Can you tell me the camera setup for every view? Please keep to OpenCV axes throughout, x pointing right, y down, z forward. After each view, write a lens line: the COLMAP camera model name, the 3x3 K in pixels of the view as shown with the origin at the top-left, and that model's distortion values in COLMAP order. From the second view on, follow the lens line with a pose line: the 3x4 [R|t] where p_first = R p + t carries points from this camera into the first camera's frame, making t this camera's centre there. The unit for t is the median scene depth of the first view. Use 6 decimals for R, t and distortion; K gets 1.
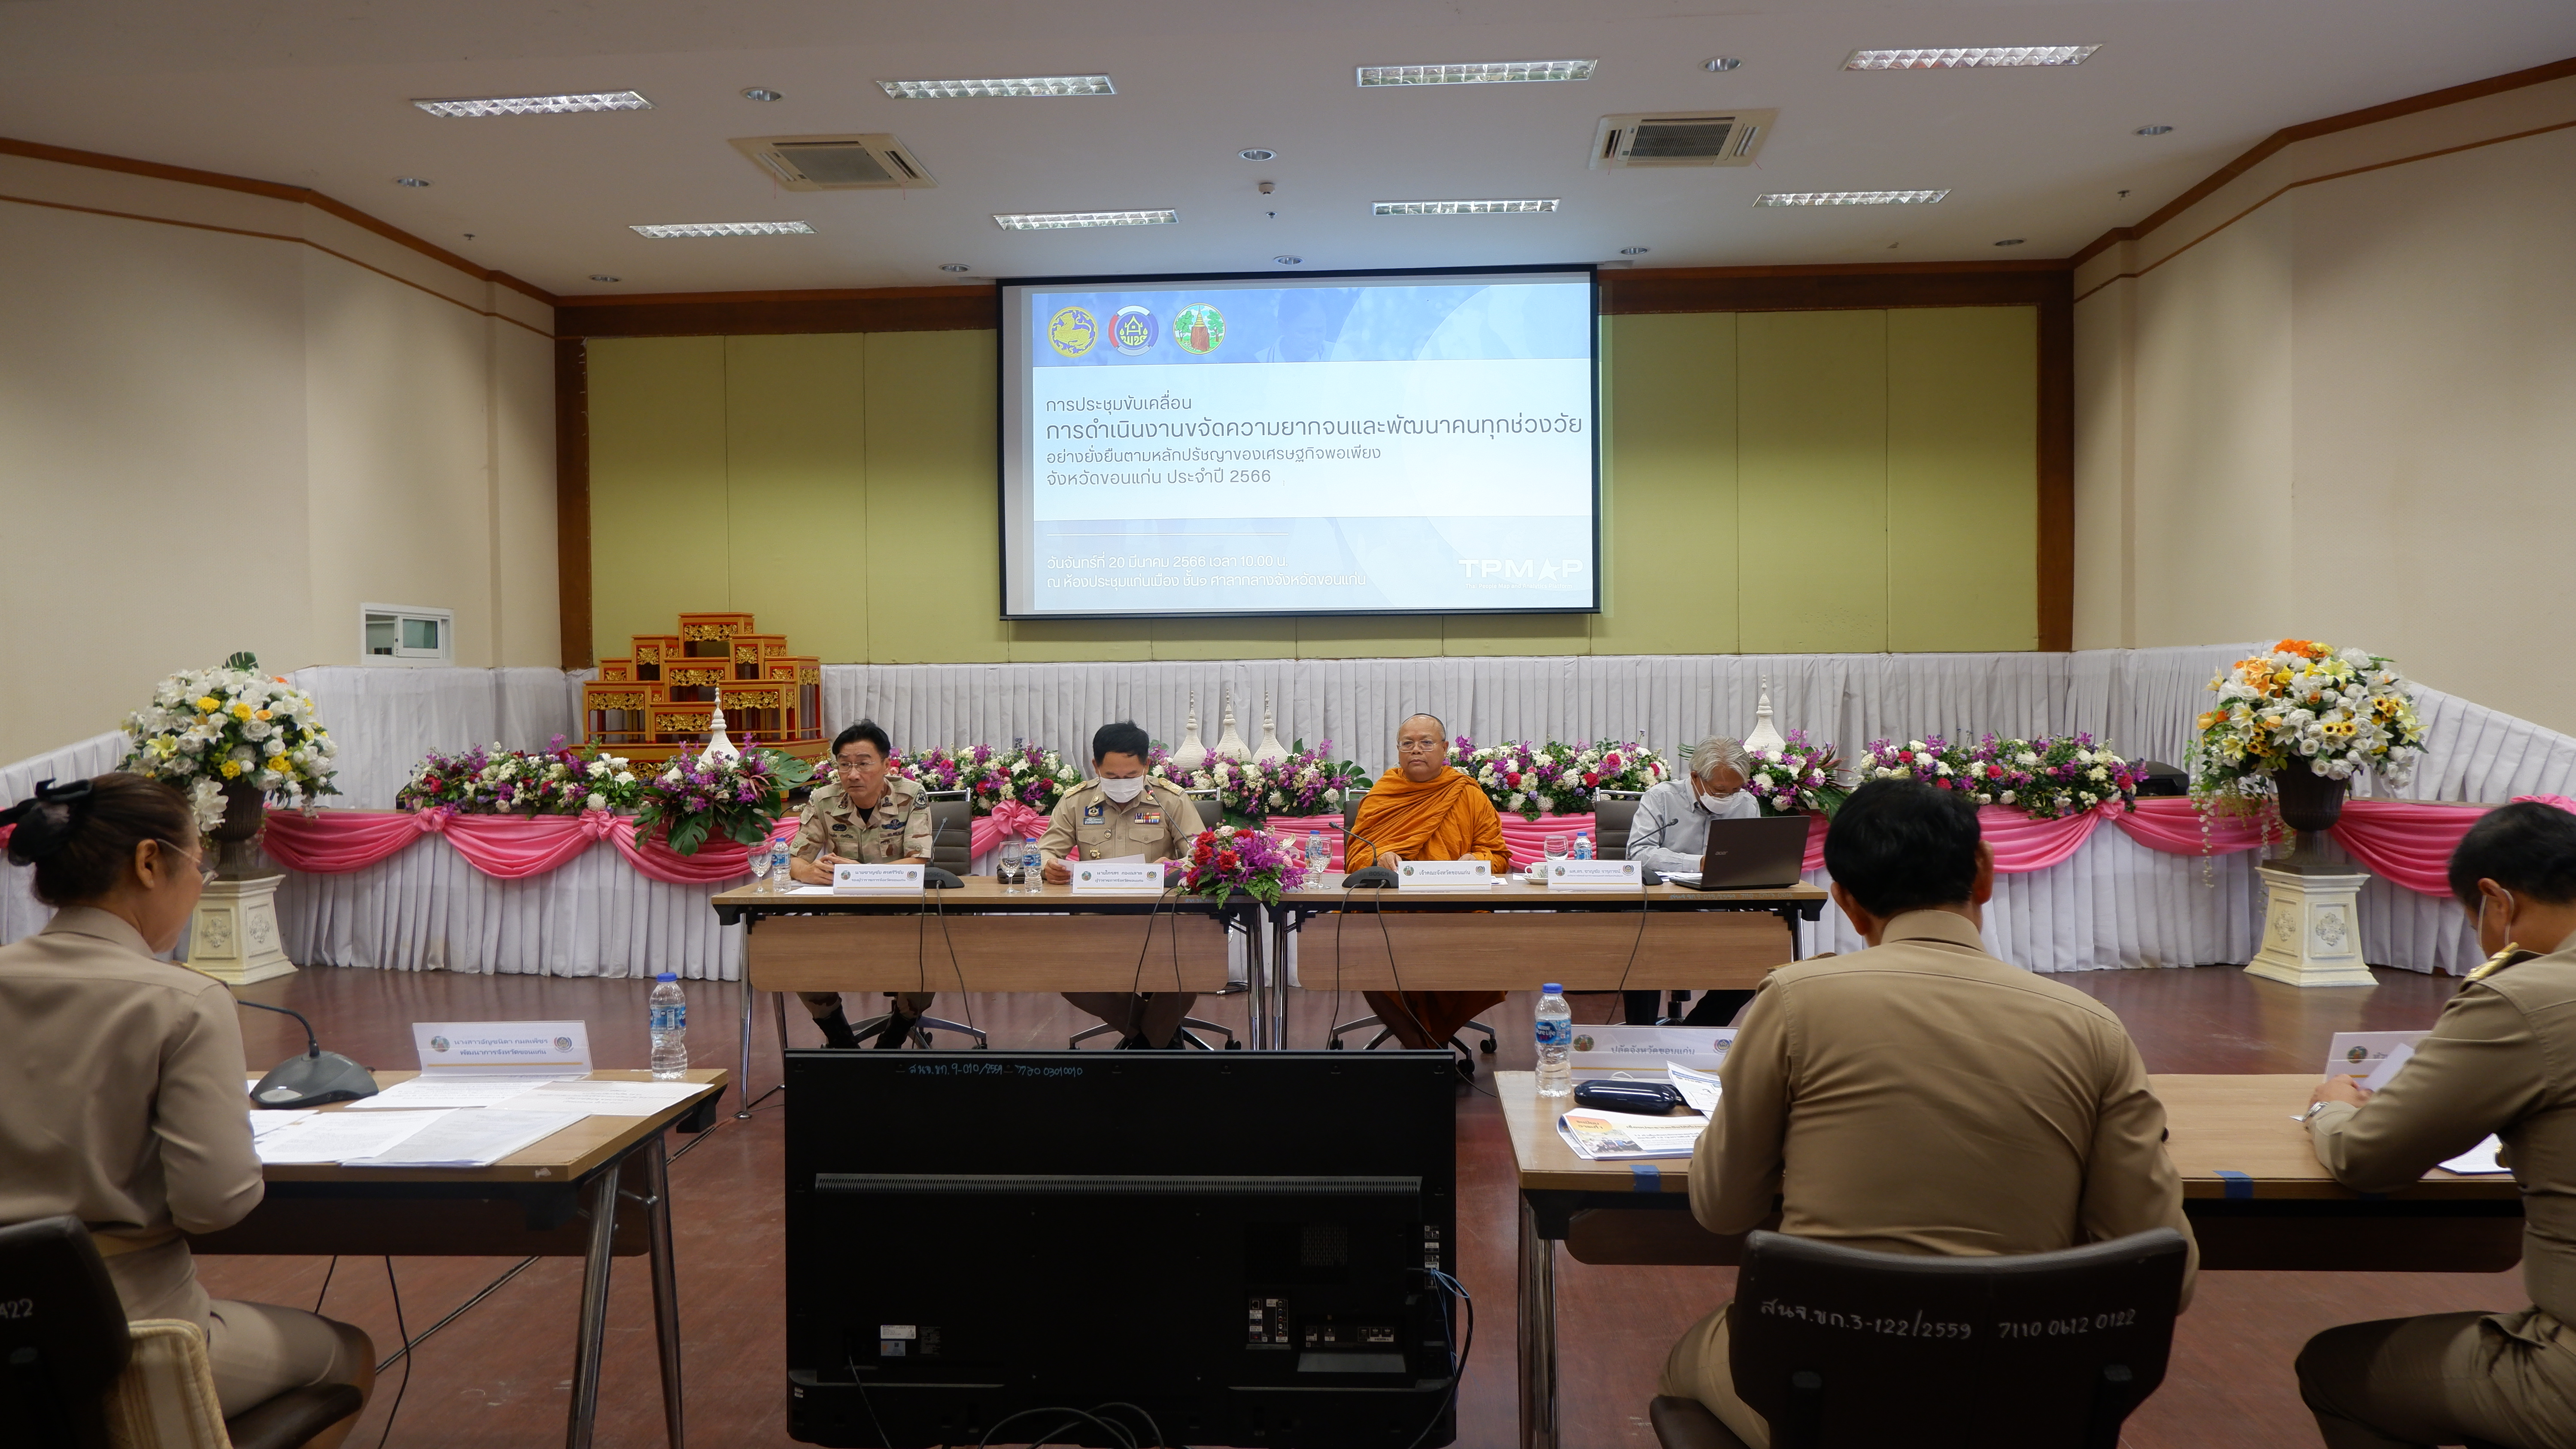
lens RADIAL K [[1717.1, 0, 1282.2], [0, 1717.1, 718.8], [0, 0, 1]] dist [-0.002275, -0.001029]
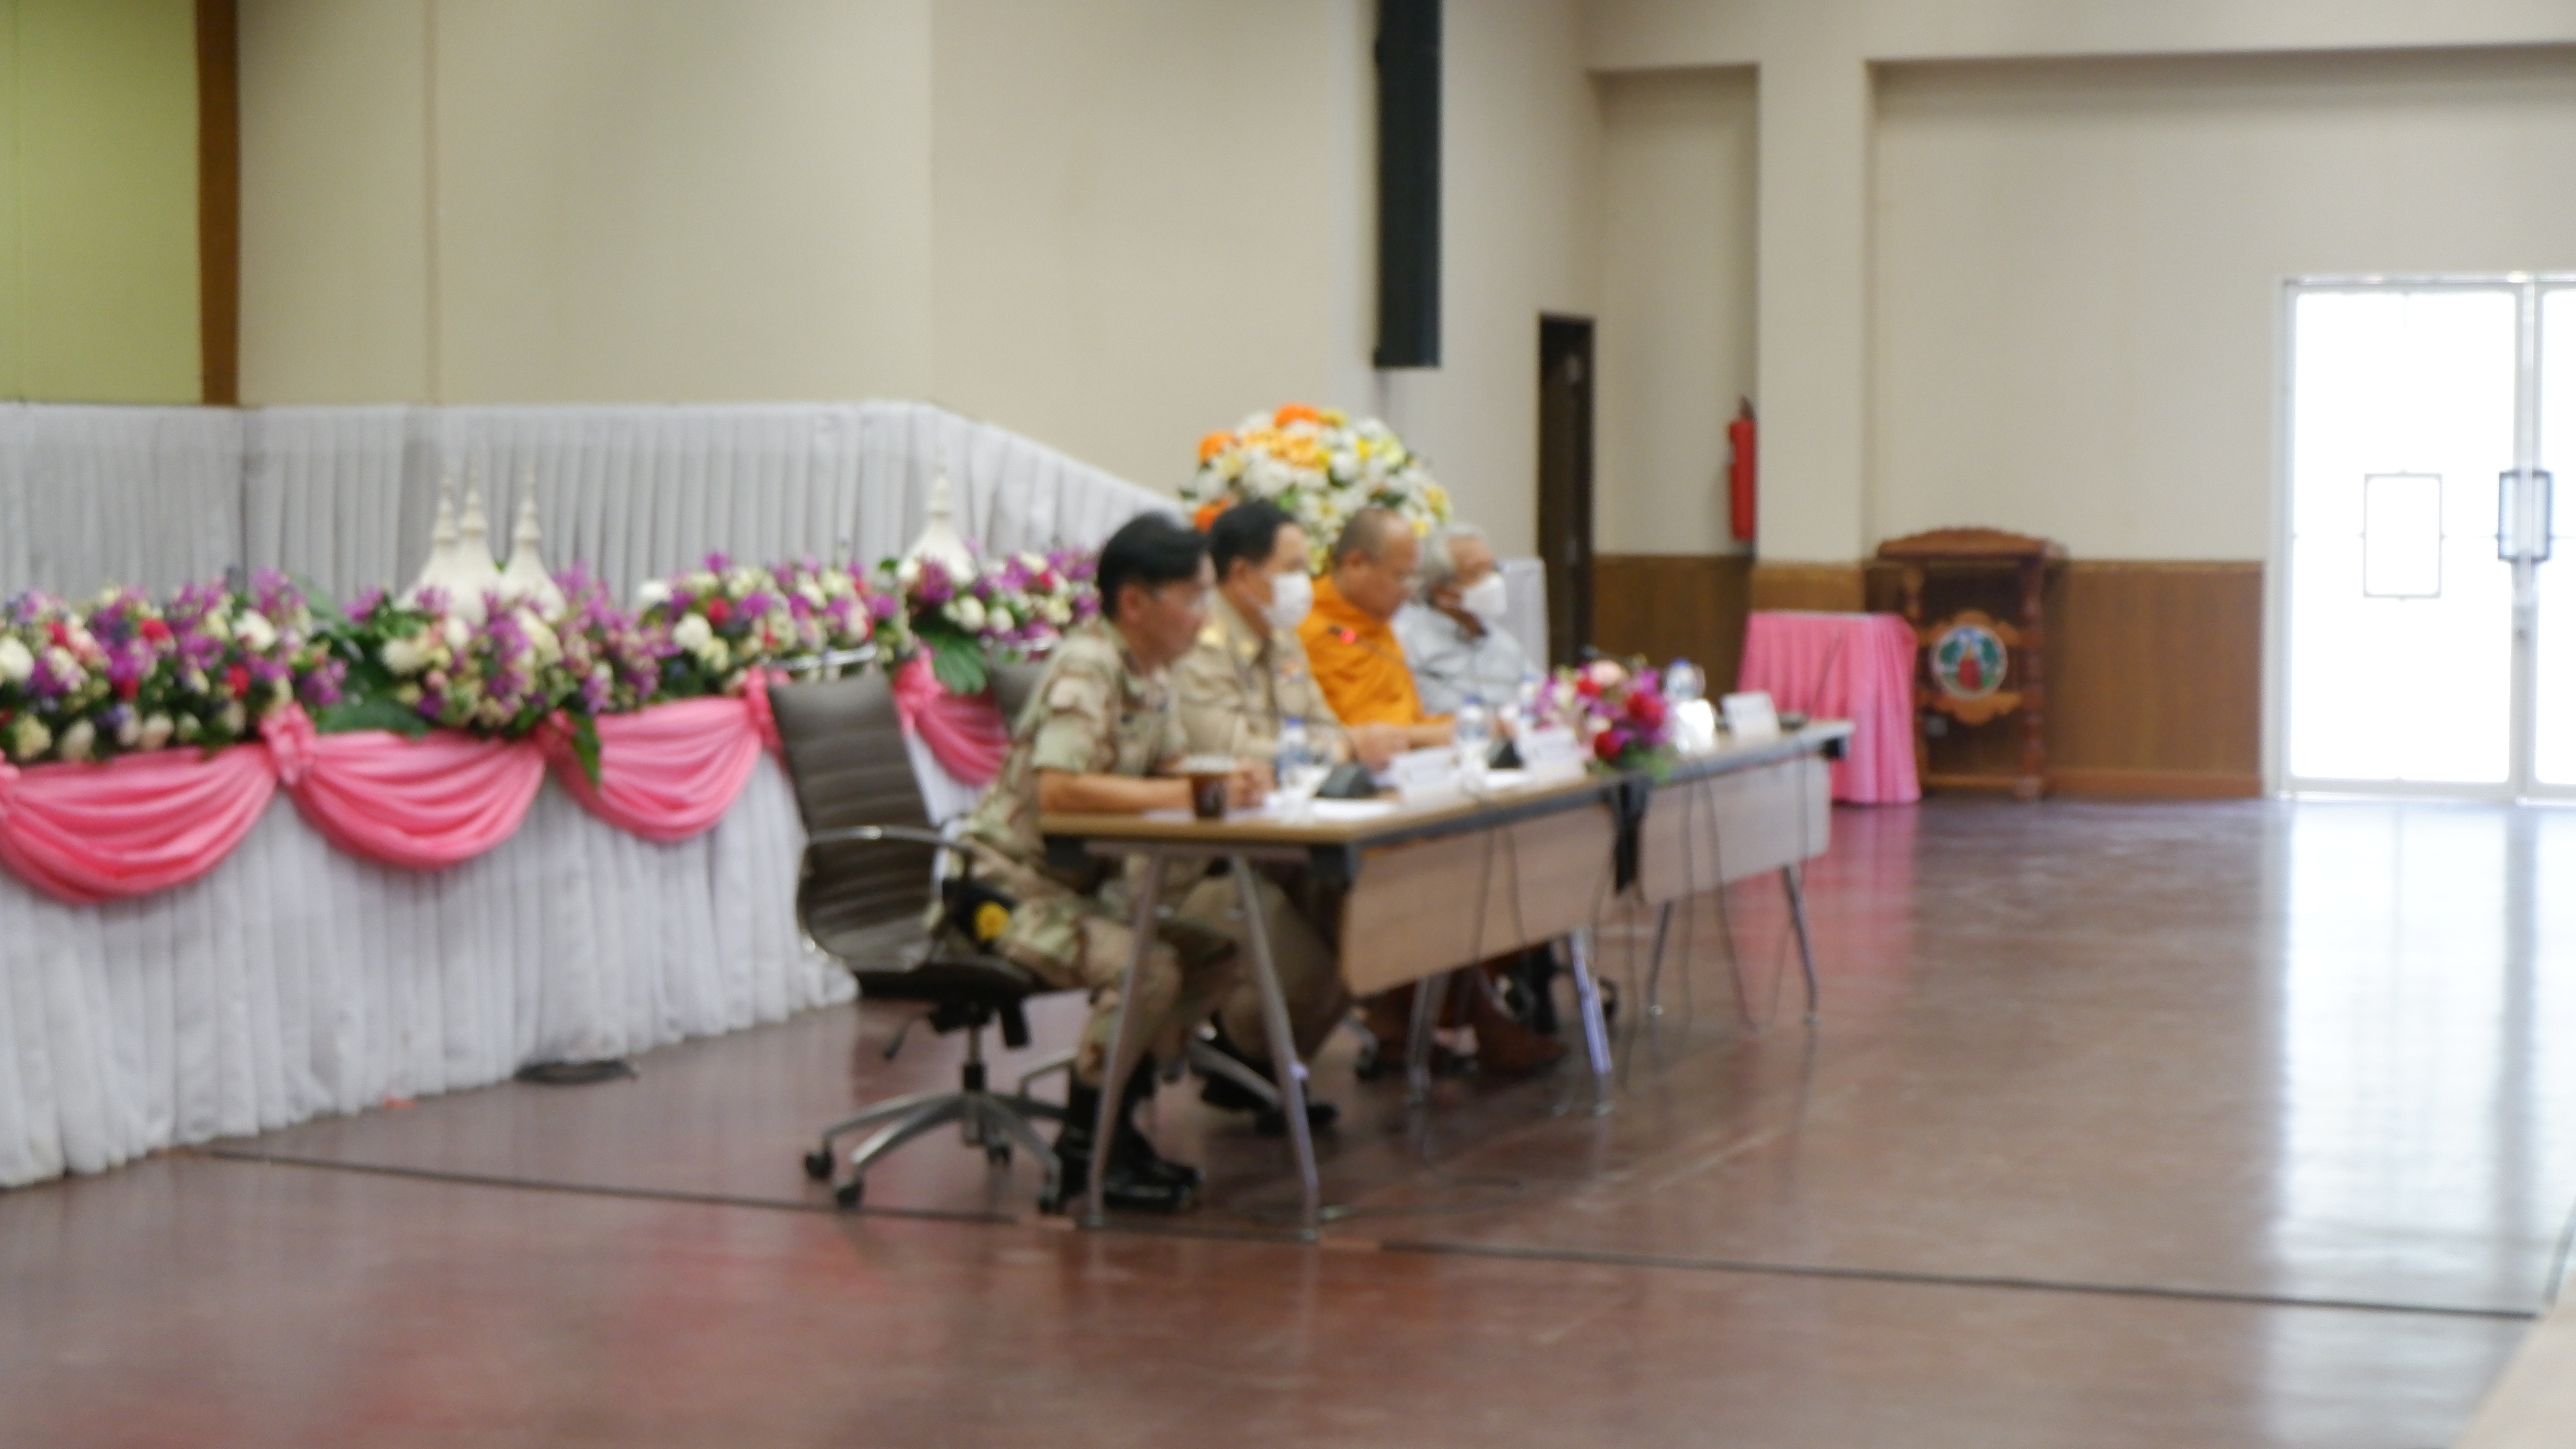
lens RADIAL K [[4598.1, 0, 1285.3], [0, 4598.1, 724.1], [0, 0, 1]] dist [-0.022133, 0.000000]
pose [[0.305024, -0.042346, 0.951403, -0.771643], [0.014661, 0.999101, 0.039768, 0.006752], [-0.952232, 0.001818, 0.305371, 0.265145]]
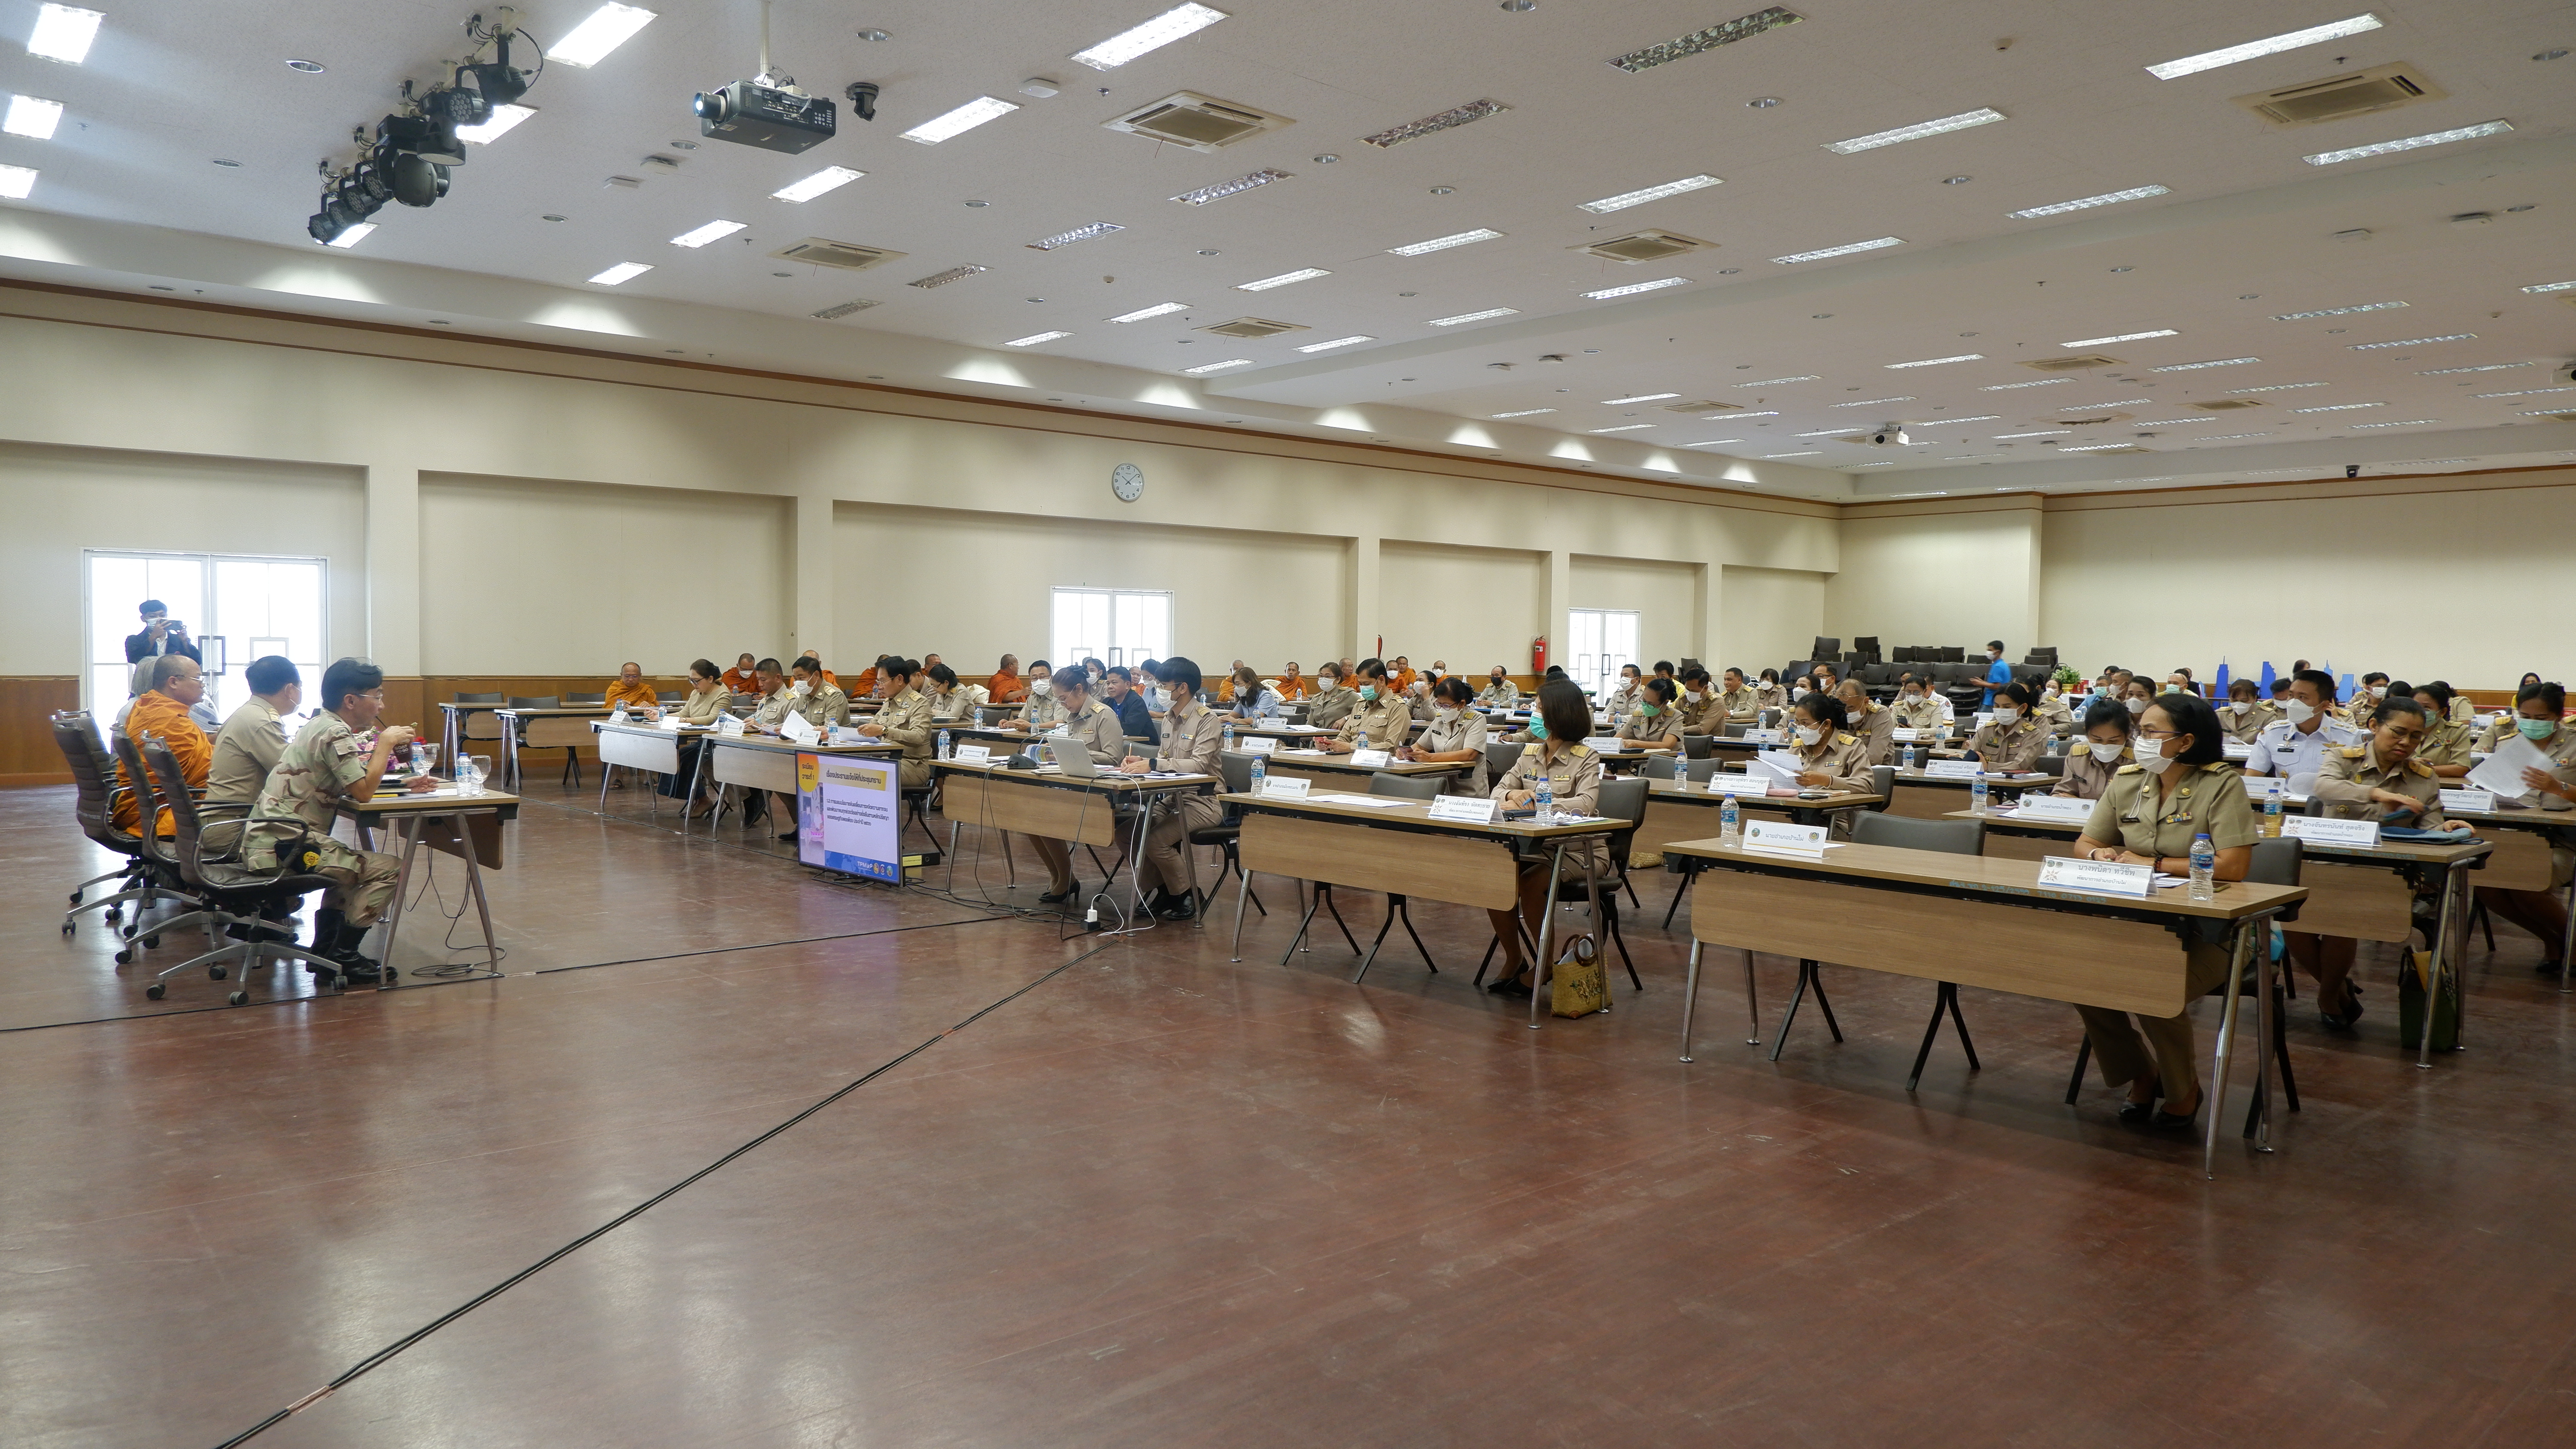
lens RADIAL K [[1717.1, 0, 1290.7], [0, 1717.1, 727.0], [0, 0, 1]] dist [-0.002275, -0.001029]
pose [[-0.718085, -0.029570, 0.695327, -0.682376], [0.008551, 0.998647, 0.051300, -0.016165], [-0.695903, 0.042784, -0.716860, 1.412453]]
